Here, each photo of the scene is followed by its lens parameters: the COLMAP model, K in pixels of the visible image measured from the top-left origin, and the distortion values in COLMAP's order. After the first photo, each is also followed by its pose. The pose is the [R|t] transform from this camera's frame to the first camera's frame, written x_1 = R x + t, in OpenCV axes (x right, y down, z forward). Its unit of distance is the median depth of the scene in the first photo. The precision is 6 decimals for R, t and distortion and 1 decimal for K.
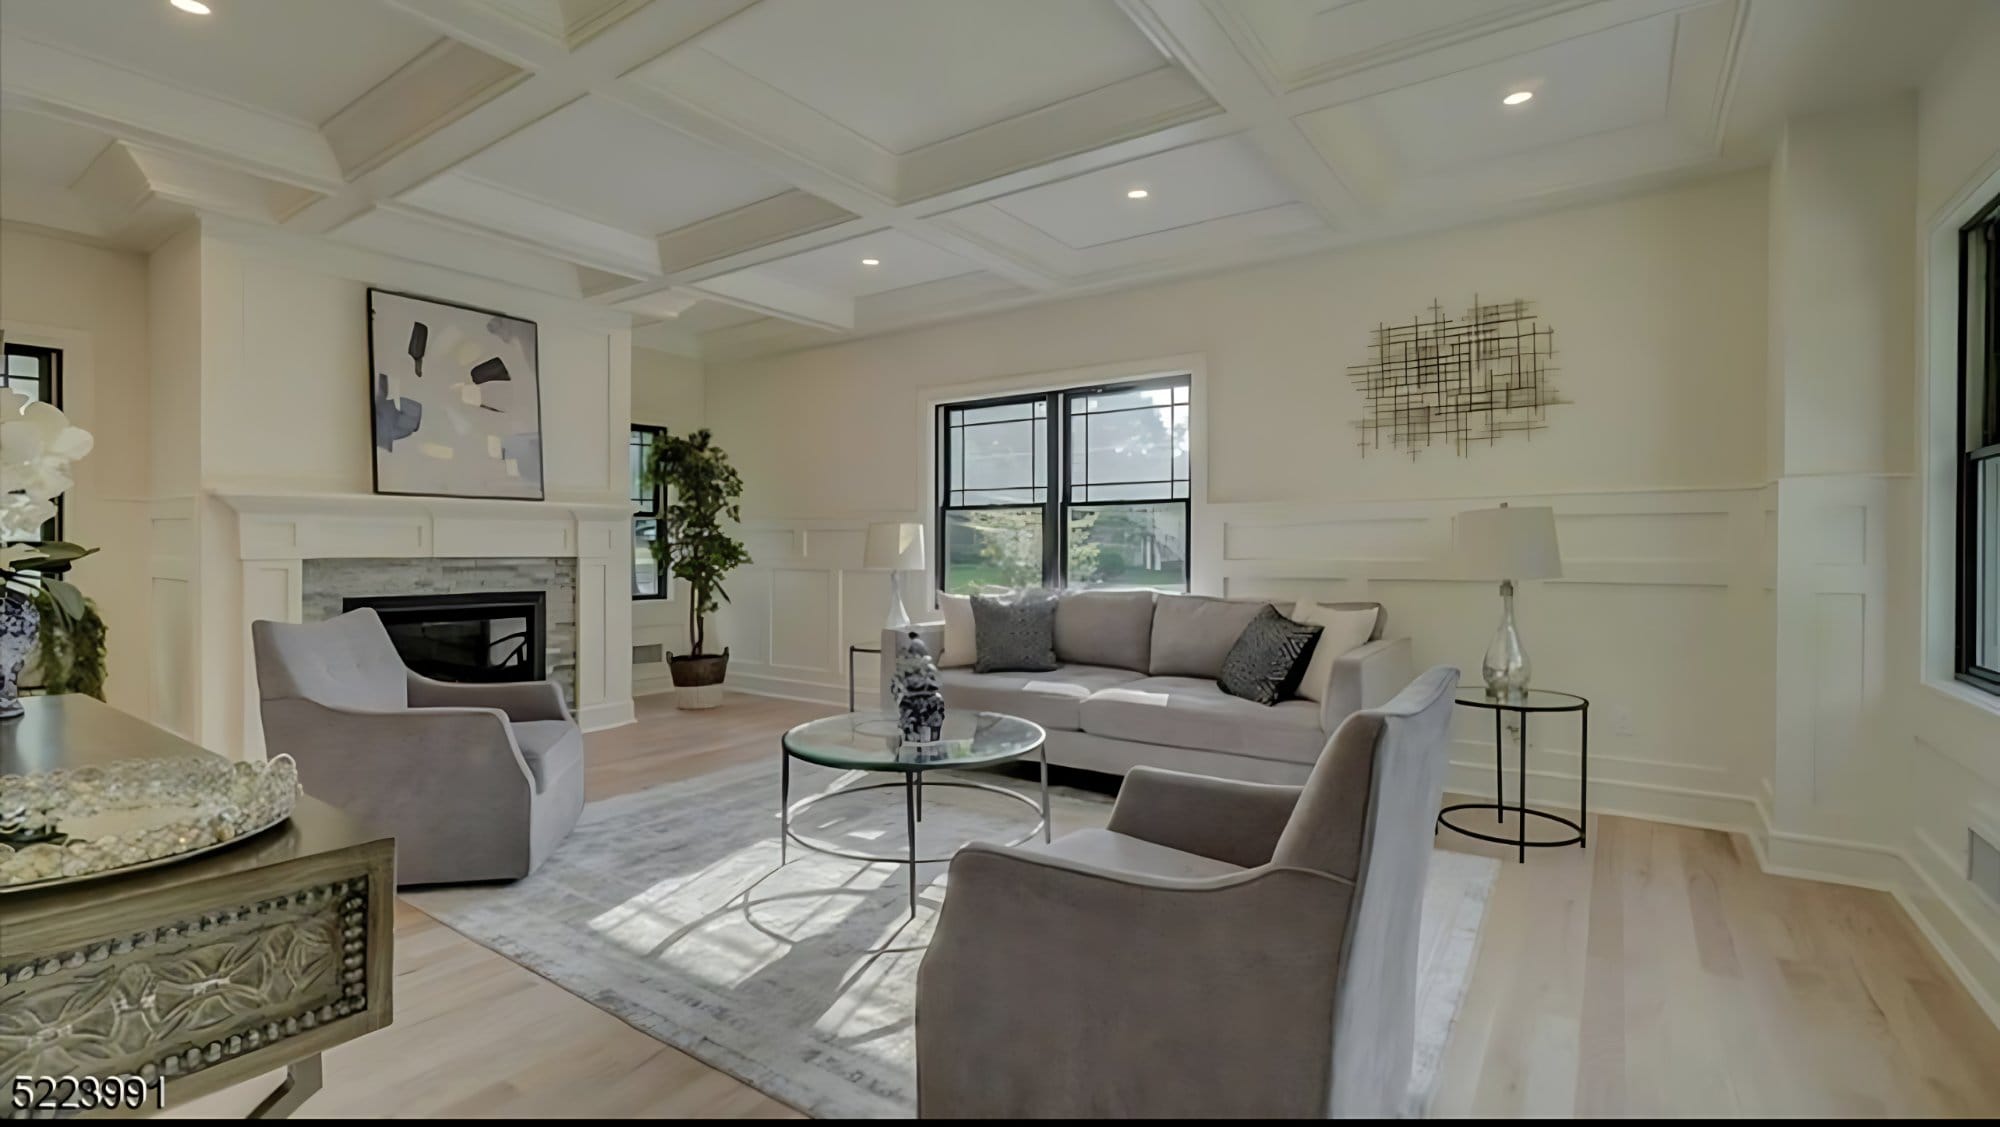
lens RADIAL K [[878.5, 0, 1003.1], [0, 878.5, 561.2], [0, 0, 1]] dist [0.000545, 0.000050]
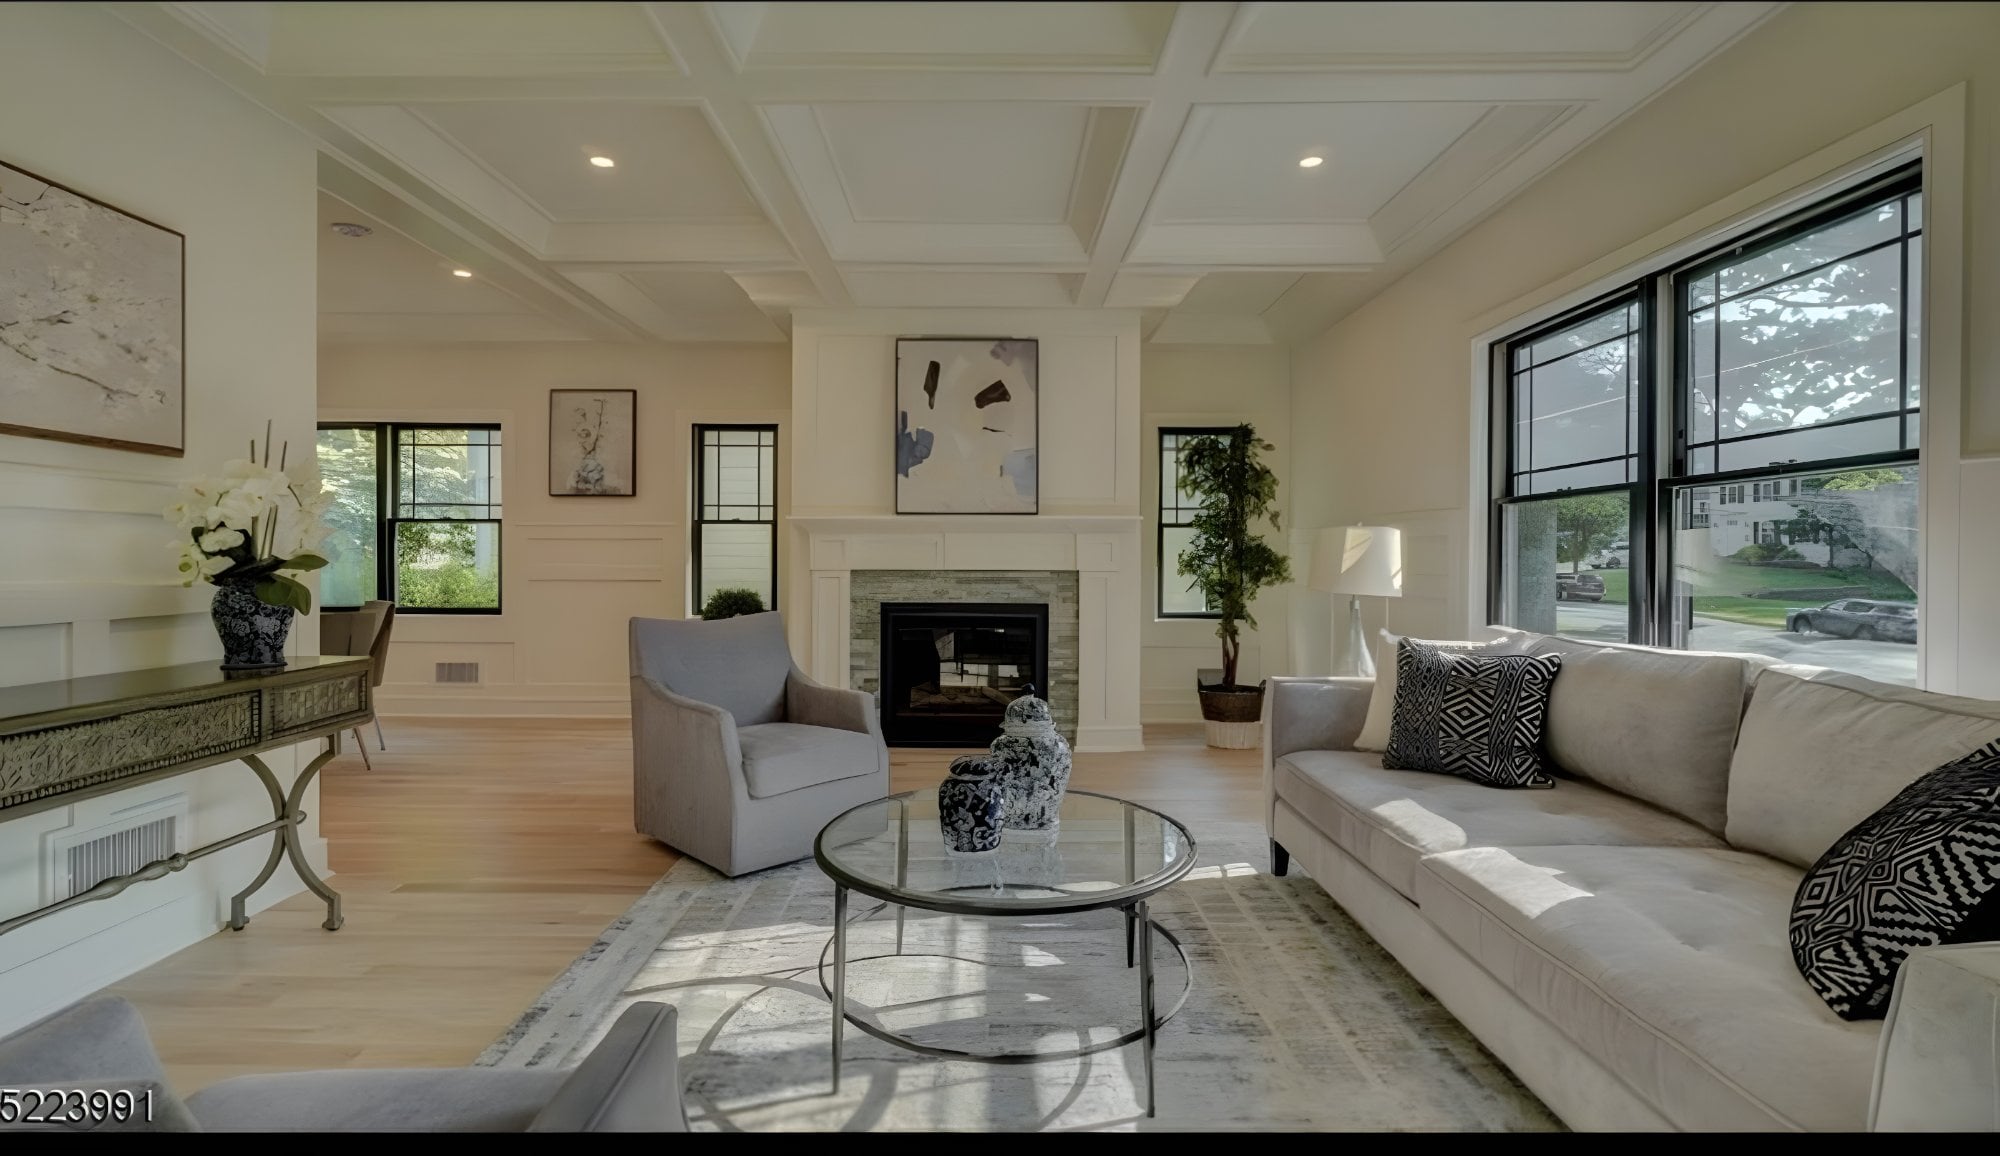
lens RADIAL K [[894.5, 0, 997.1], [0, 894.5, 565.3], [0, 0, 1]] dist [-0.004406, -0.000168]
pose [[0.568589, 0.006627, -0.822595, 0.308745], [-0.015563, 0.999875, -0.002702, -0.007016], [0.822475, 0.014338, 0.568621, 0.392287]]
